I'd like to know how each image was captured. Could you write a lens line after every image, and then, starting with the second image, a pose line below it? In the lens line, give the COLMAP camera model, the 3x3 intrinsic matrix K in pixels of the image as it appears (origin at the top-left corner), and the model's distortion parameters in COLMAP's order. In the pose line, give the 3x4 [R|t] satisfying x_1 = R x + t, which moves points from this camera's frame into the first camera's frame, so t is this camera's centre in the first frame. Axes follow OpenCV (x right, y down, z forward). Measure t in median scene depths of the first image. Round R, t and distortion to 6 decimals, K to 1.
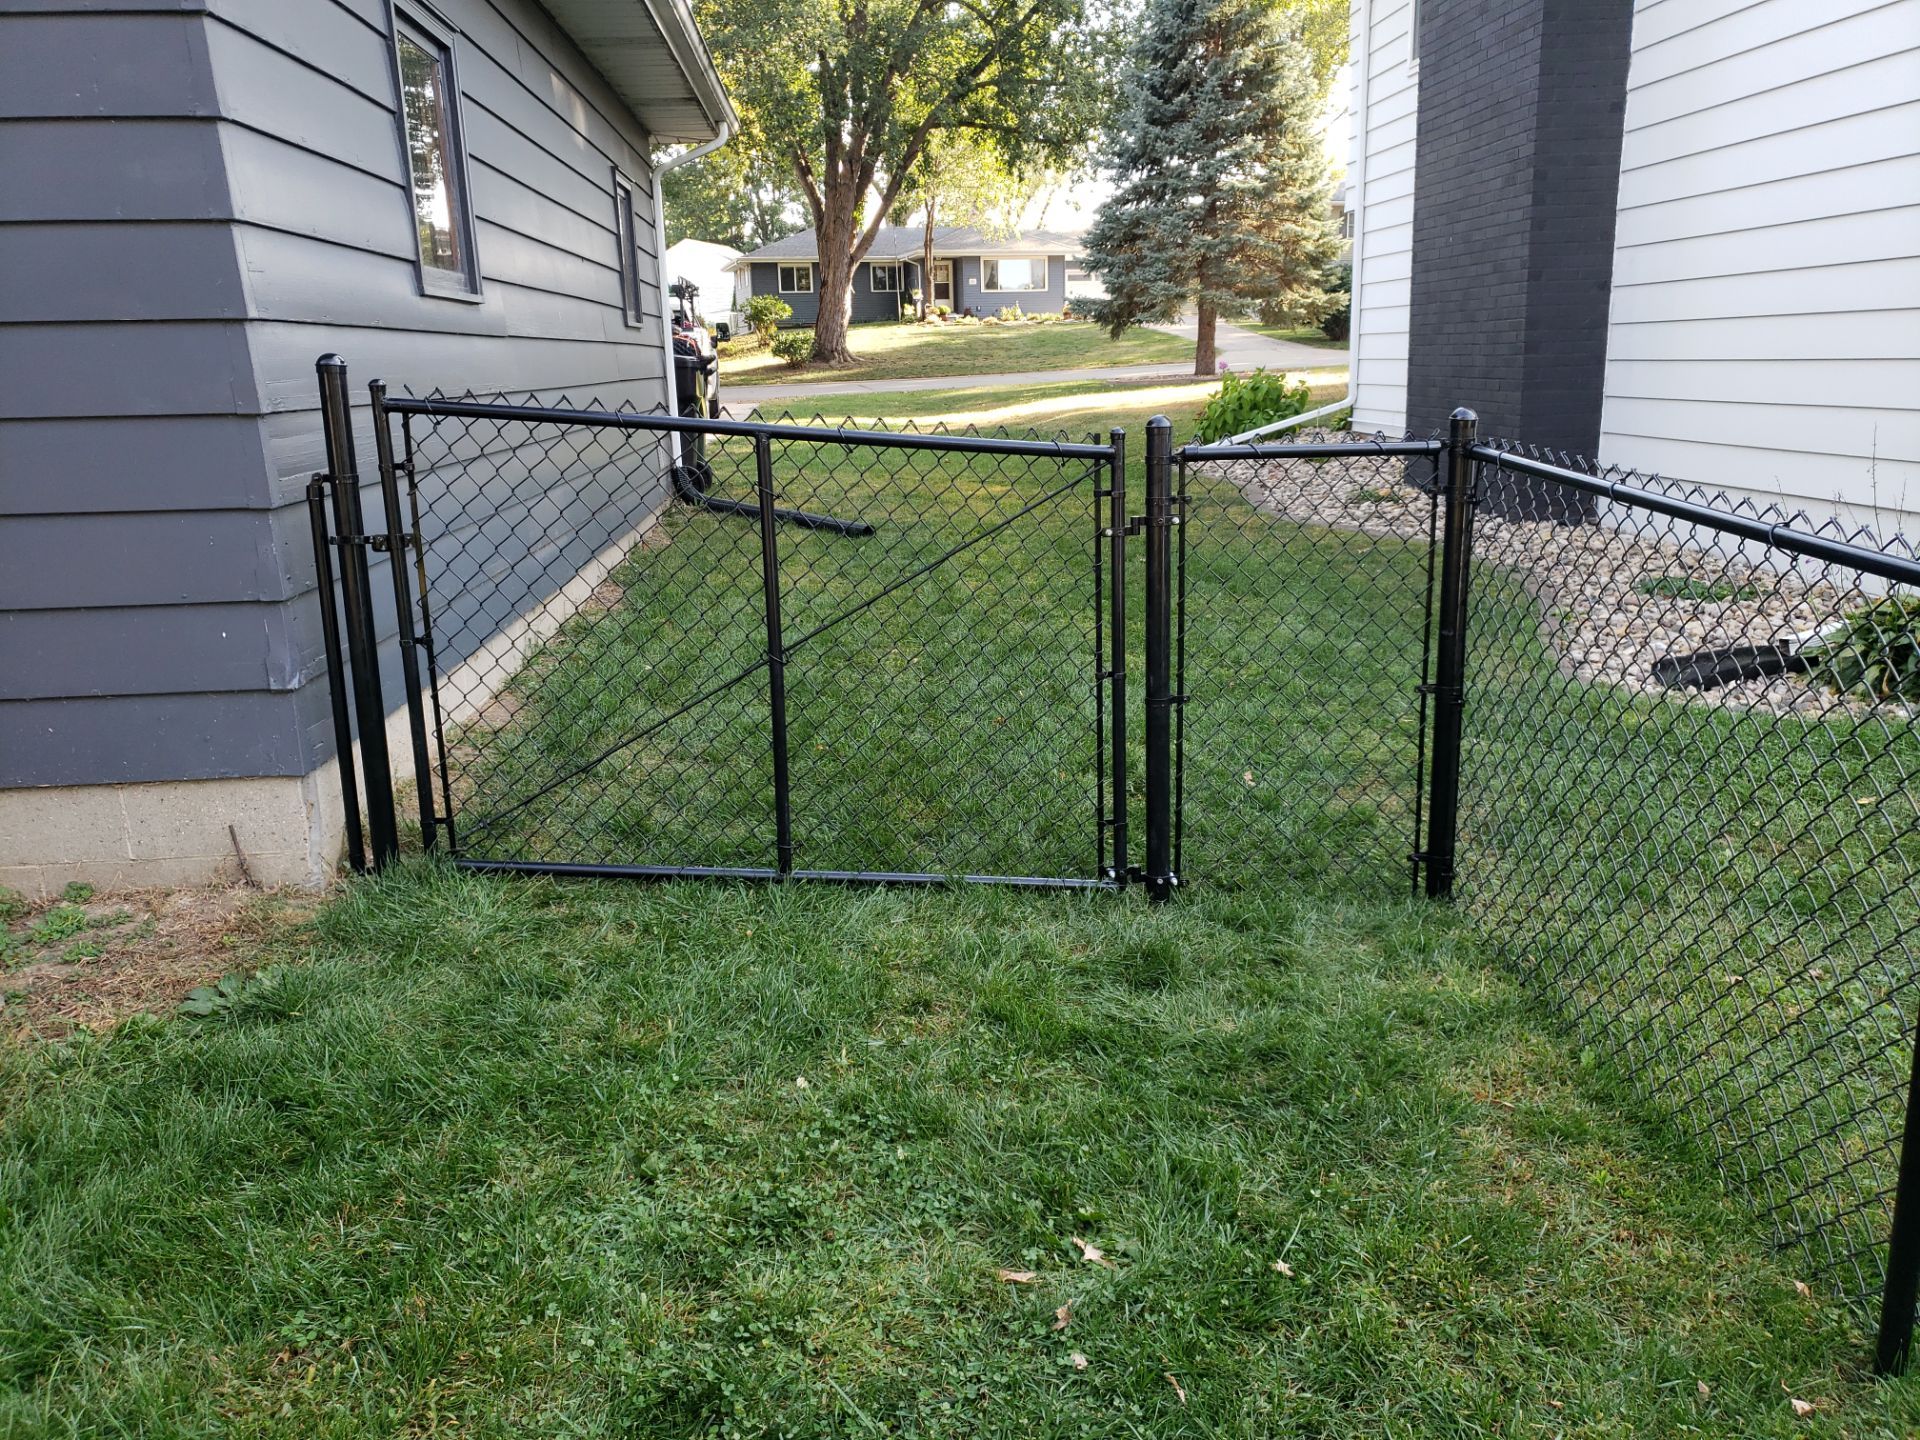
lens RADIAL K [[1528.9, 0, 963.5], [0, 1528.9, 699.6], [0, 0, 1]] dist [0.036800, -0.027978]
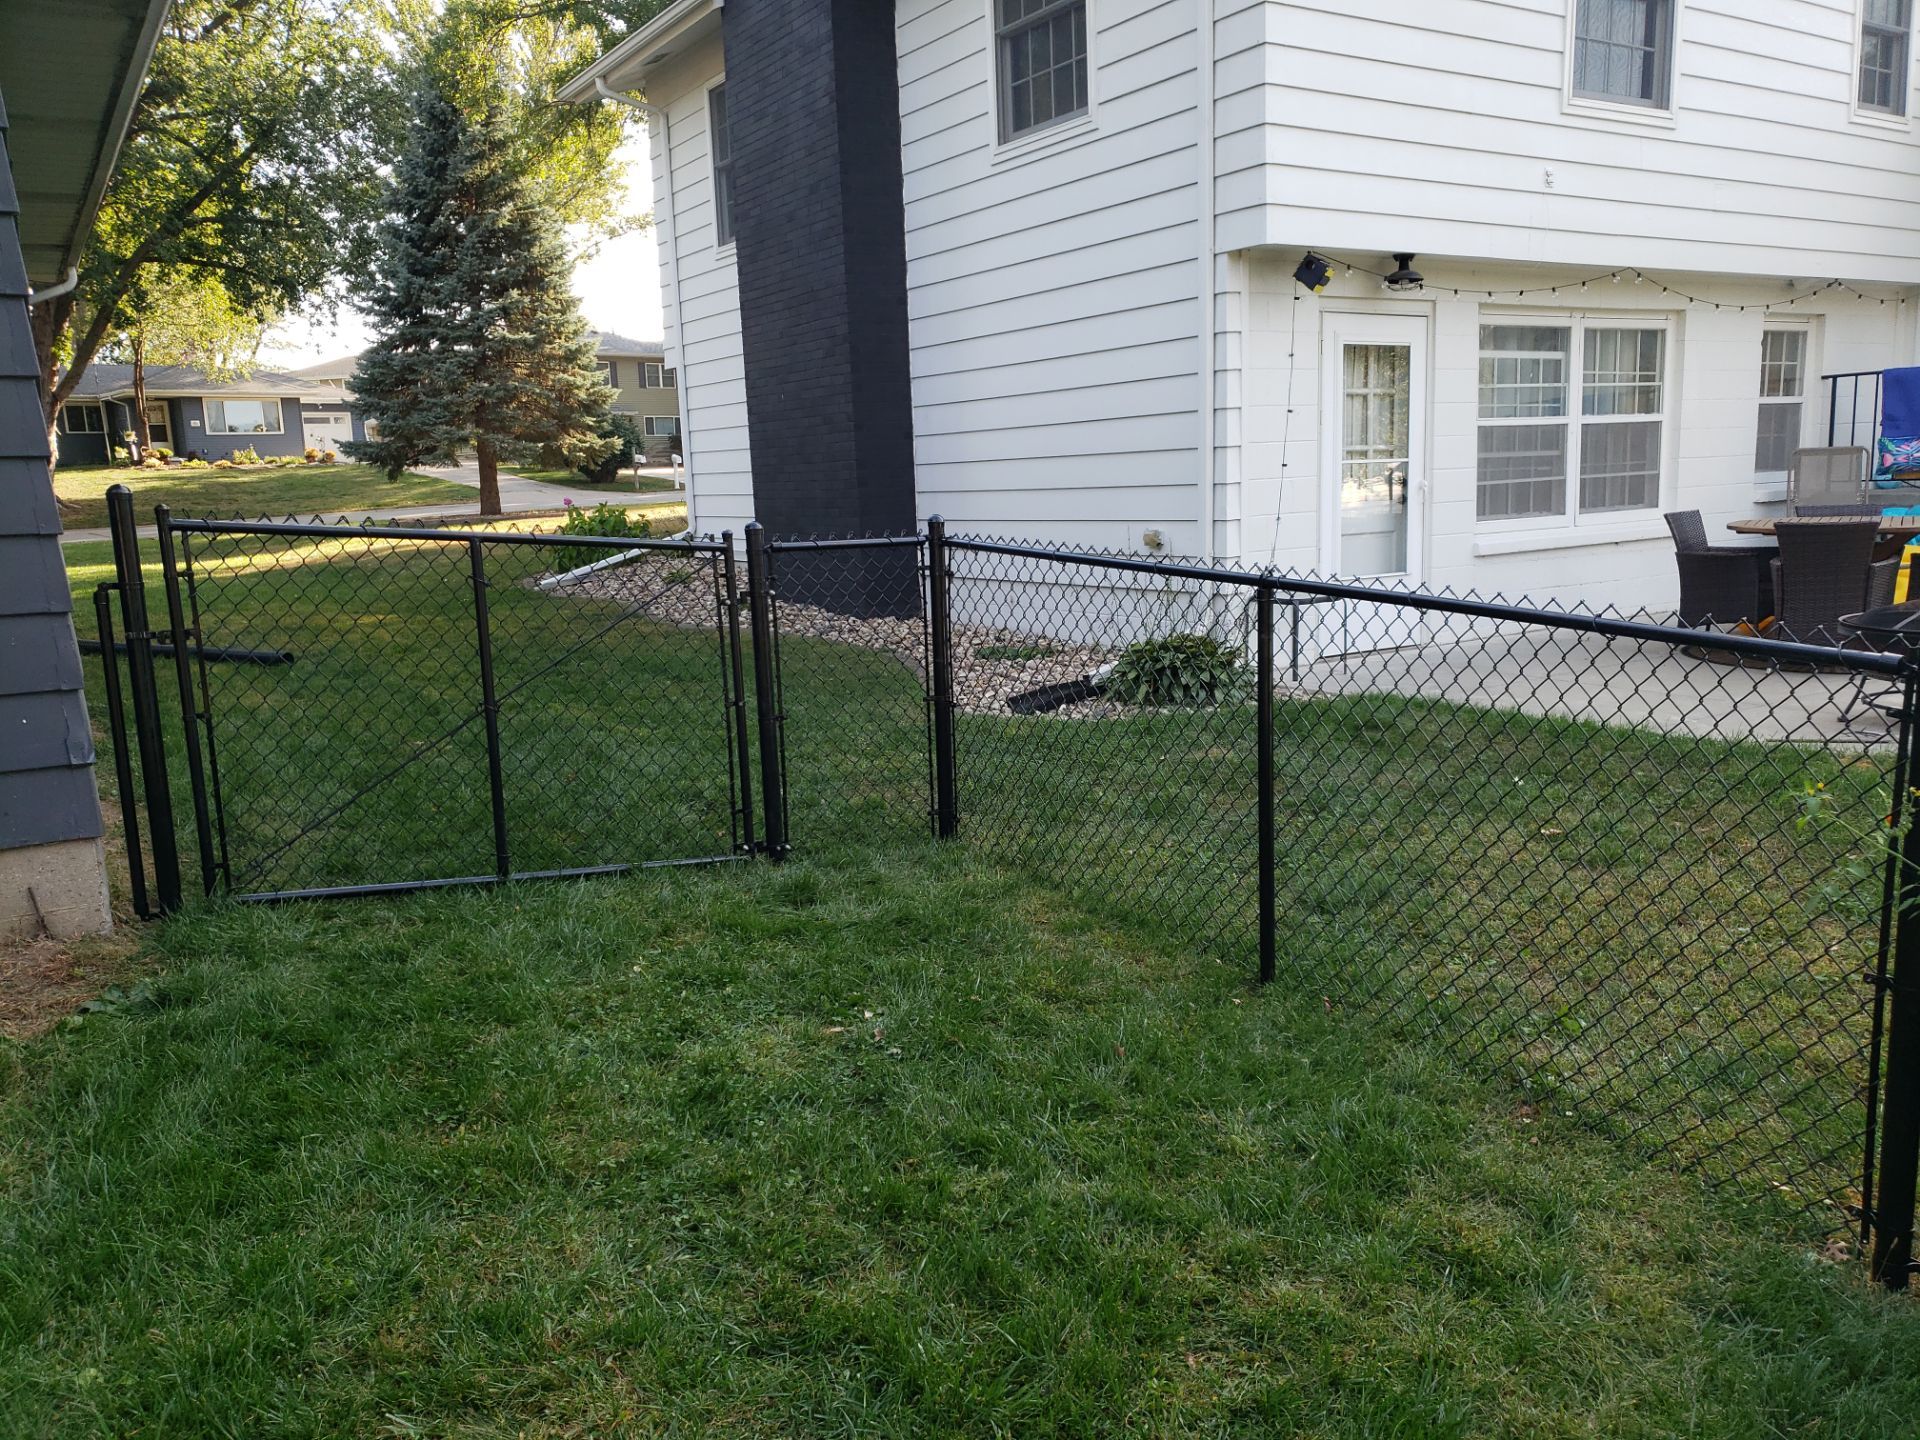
lens RADIAL K [[1528.9, 0, 967.7], [0, 1528.9, 737.5], [0, 0, 1]] dist [0.036800, -0.027978]
pose [[0.883814, -0.088288, 0.459432, -0.157318], [0.118460, 0.992262, -0.037200, 0.040180], [-0.452592, 0.087302, 0.887434, -0.151257]]
